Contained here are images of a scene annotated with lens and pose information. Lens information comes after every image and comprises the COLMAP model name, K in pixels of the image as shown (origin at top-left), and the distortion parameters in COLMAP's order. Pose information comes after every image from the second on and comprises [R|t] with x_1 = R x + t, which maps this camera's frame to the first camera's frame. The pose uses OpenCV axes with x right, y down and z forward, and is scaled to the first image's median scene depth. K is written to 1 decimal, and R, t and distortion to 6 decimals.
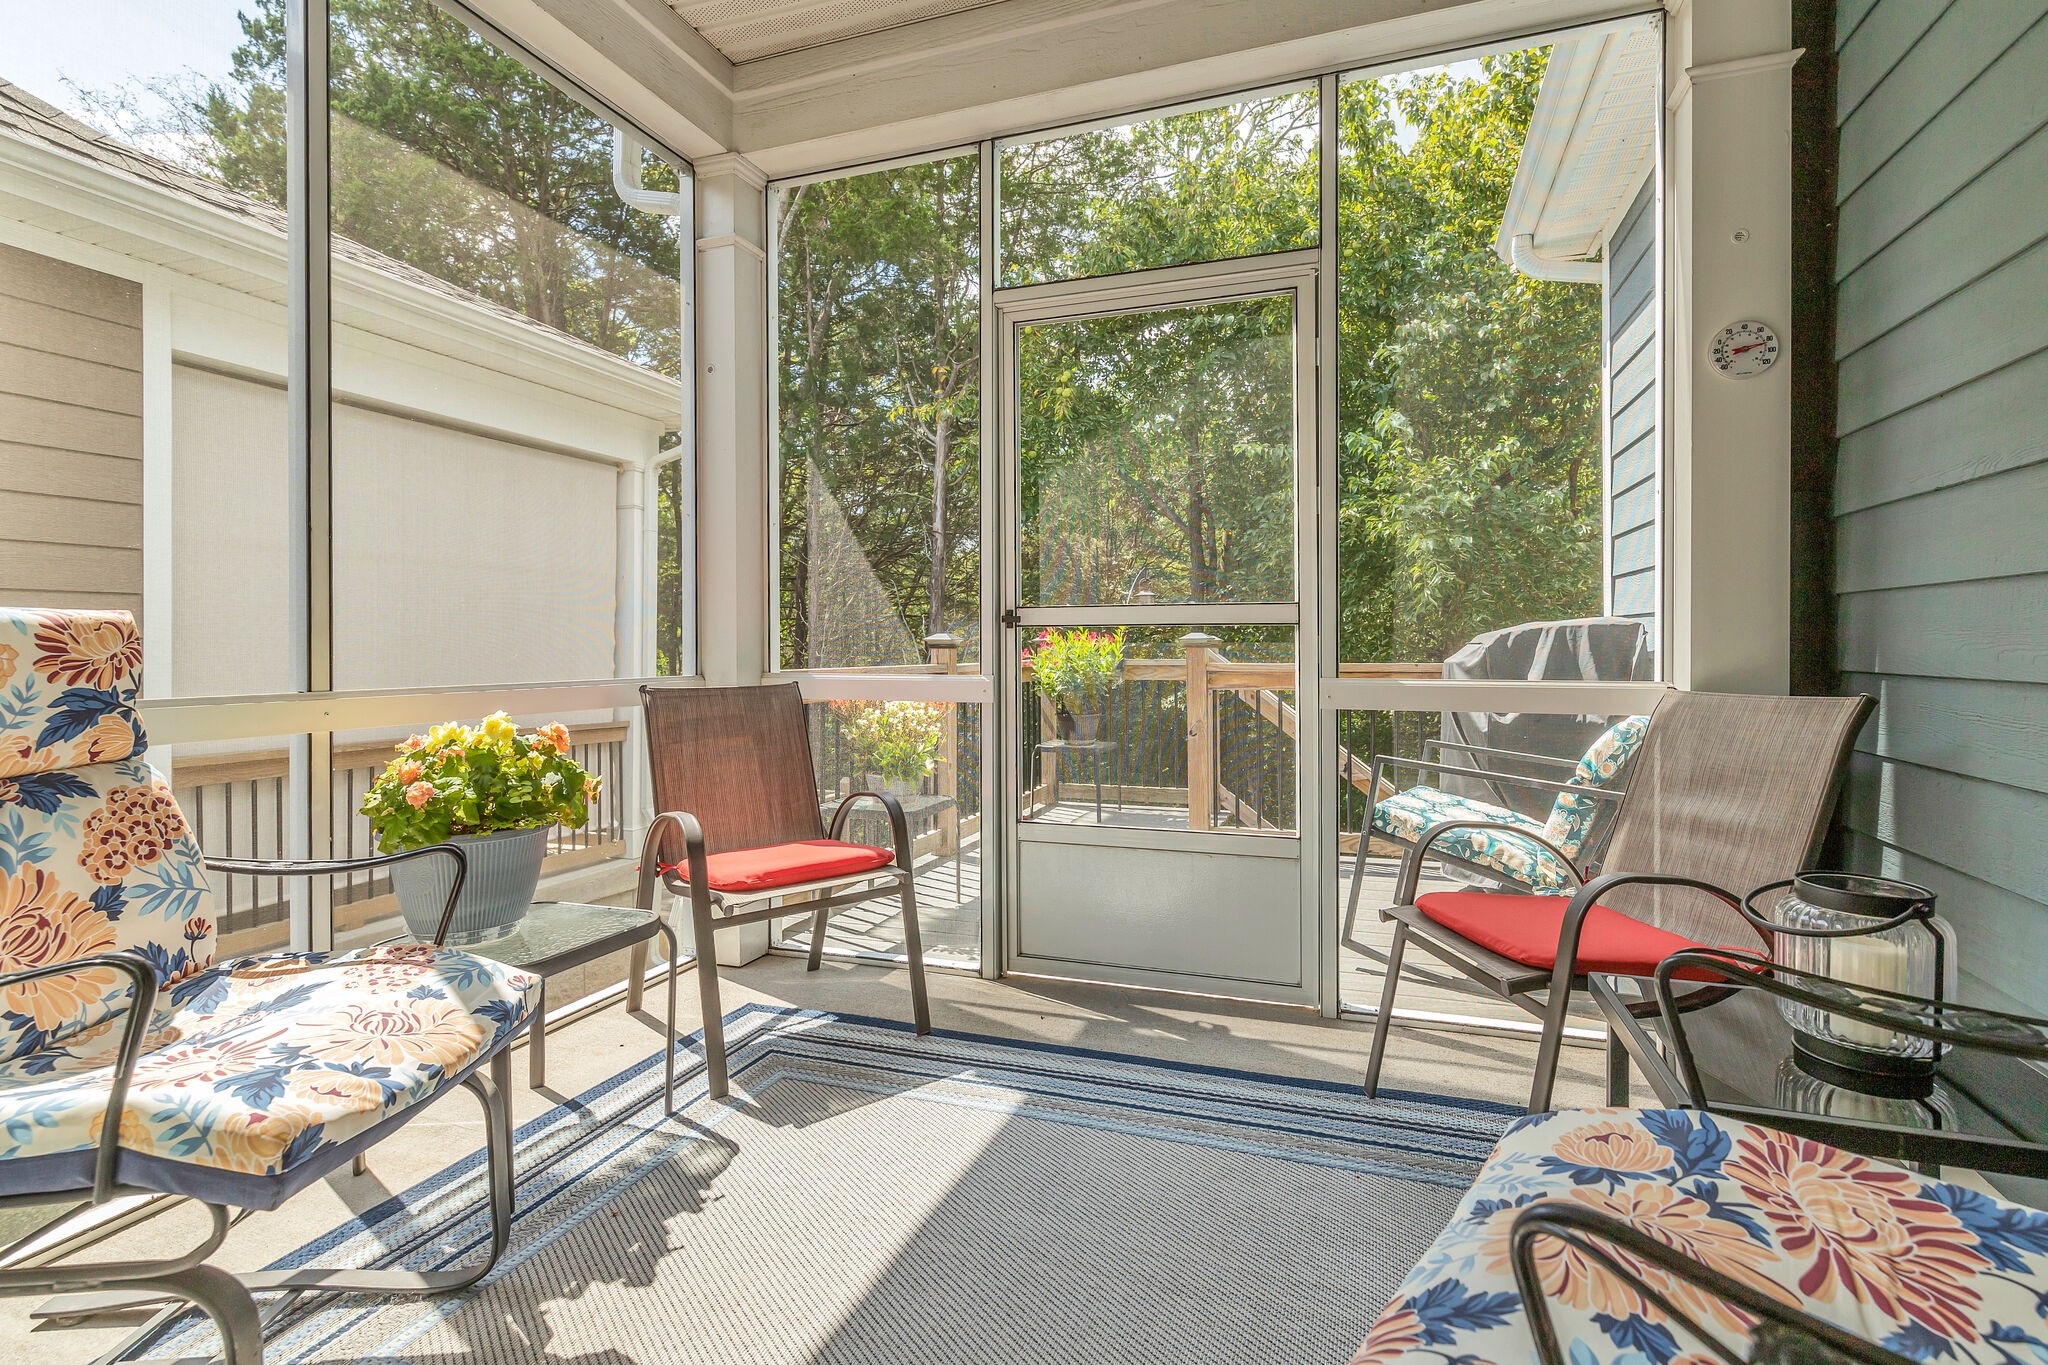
lens RADIAL K [[859.0, 0, 1024.0], [0, 859.0, 682.5], [0, 0, 1]] dist [0.000487, -0.000025]
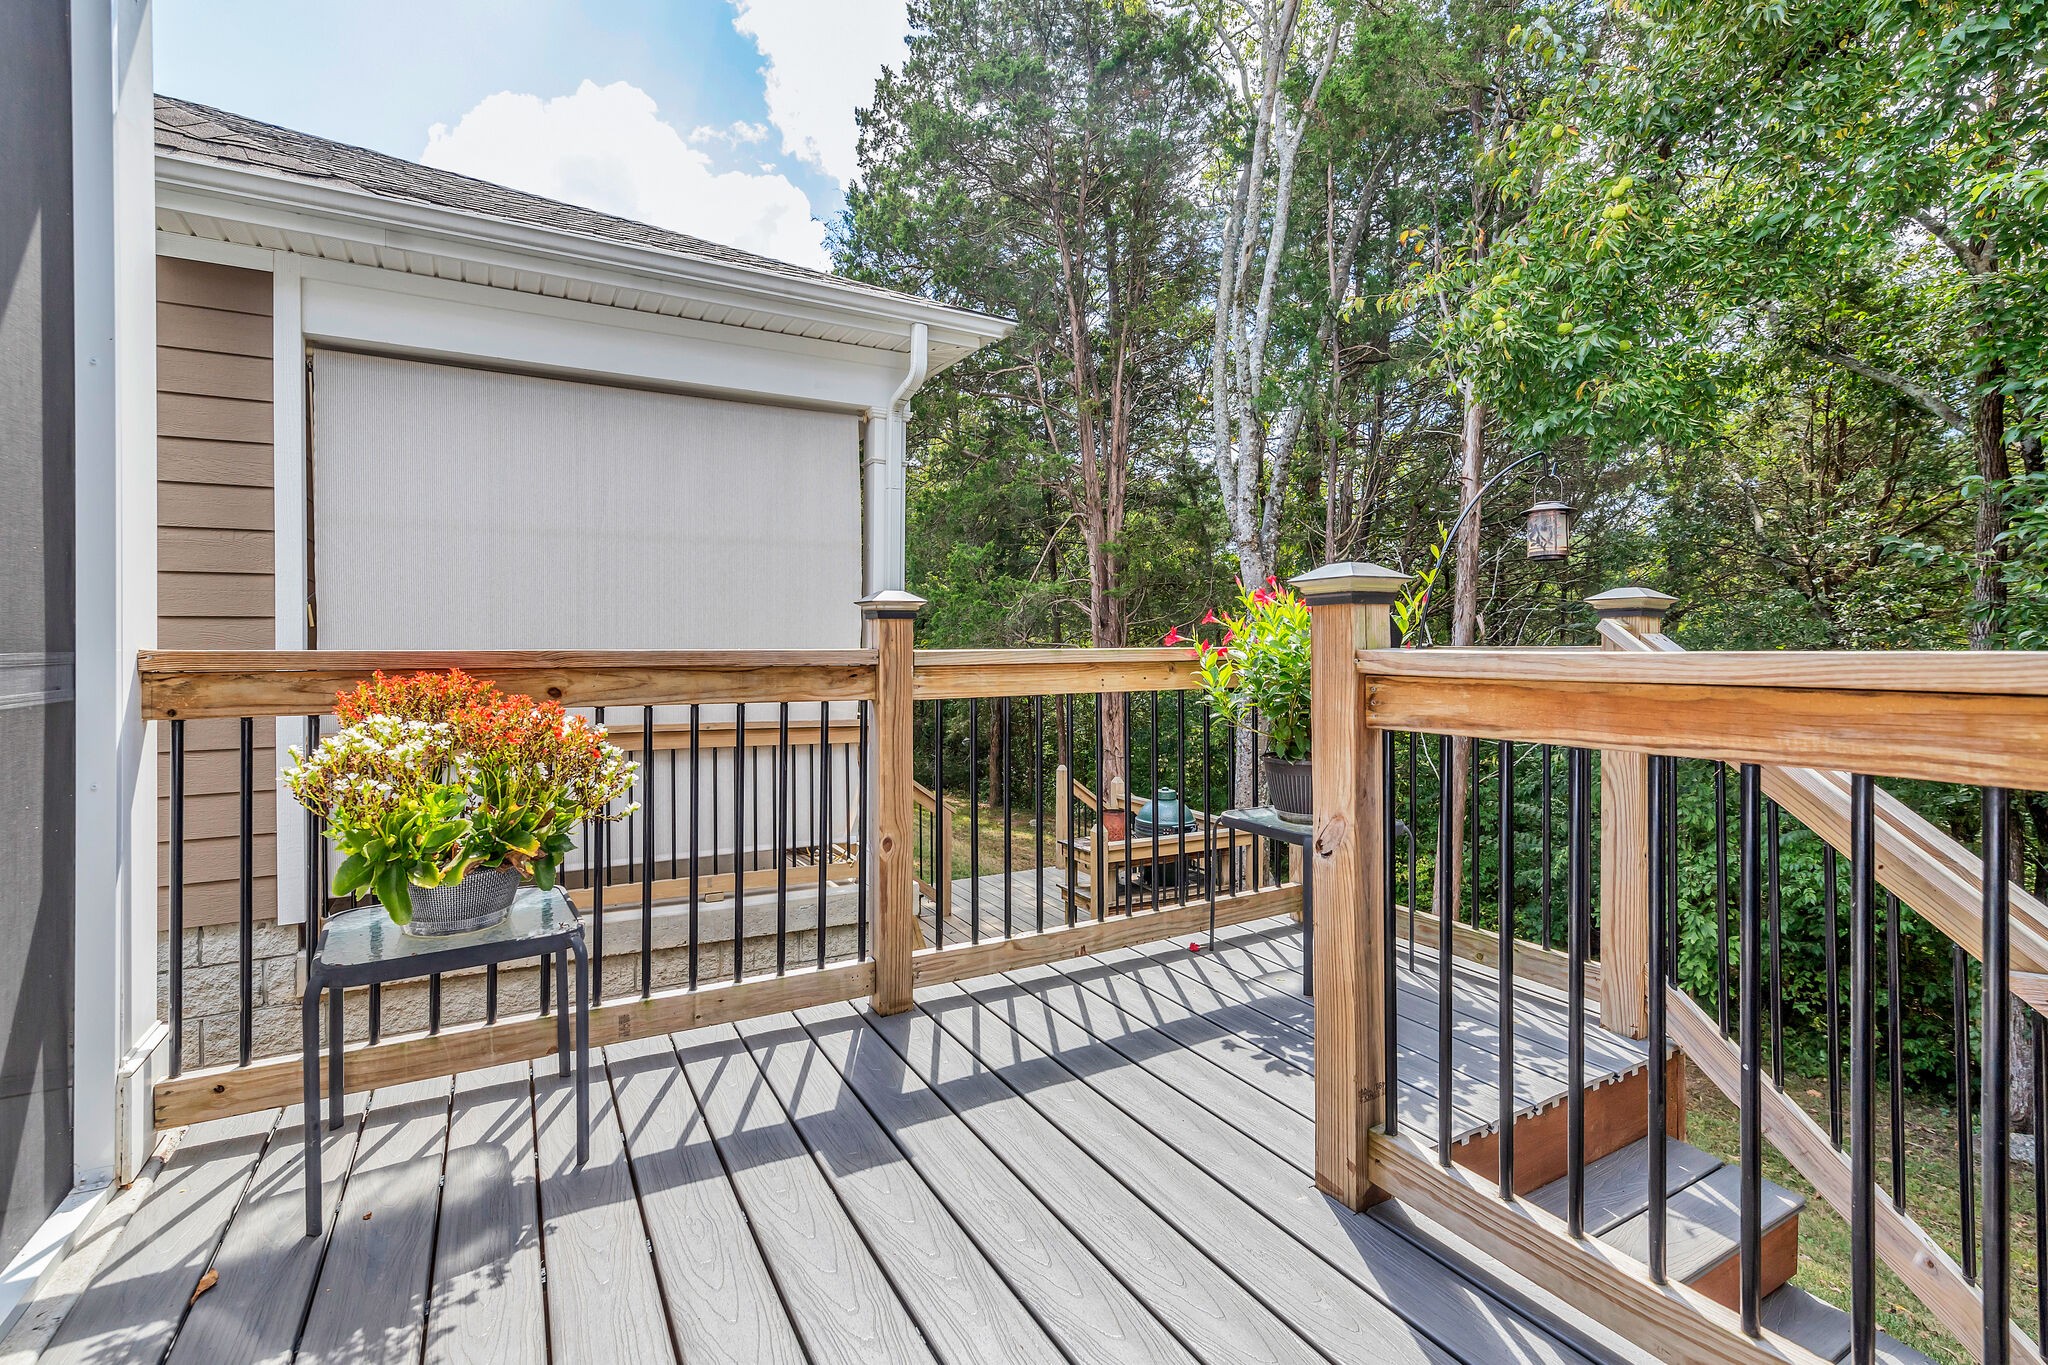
lens RADIAL K [[899.7, 0, 1047.0], [0, 899.7, 676.4], [0, 0, 1]] dist [0.001419, -0.000221]
pose [[0.766581, 0.026240, -0.641611, 0.389078], [-0.031947, 0.999486, 0.002707, -0.012547], [0.641352, 0.018422, 0.767025, 0.772208]]
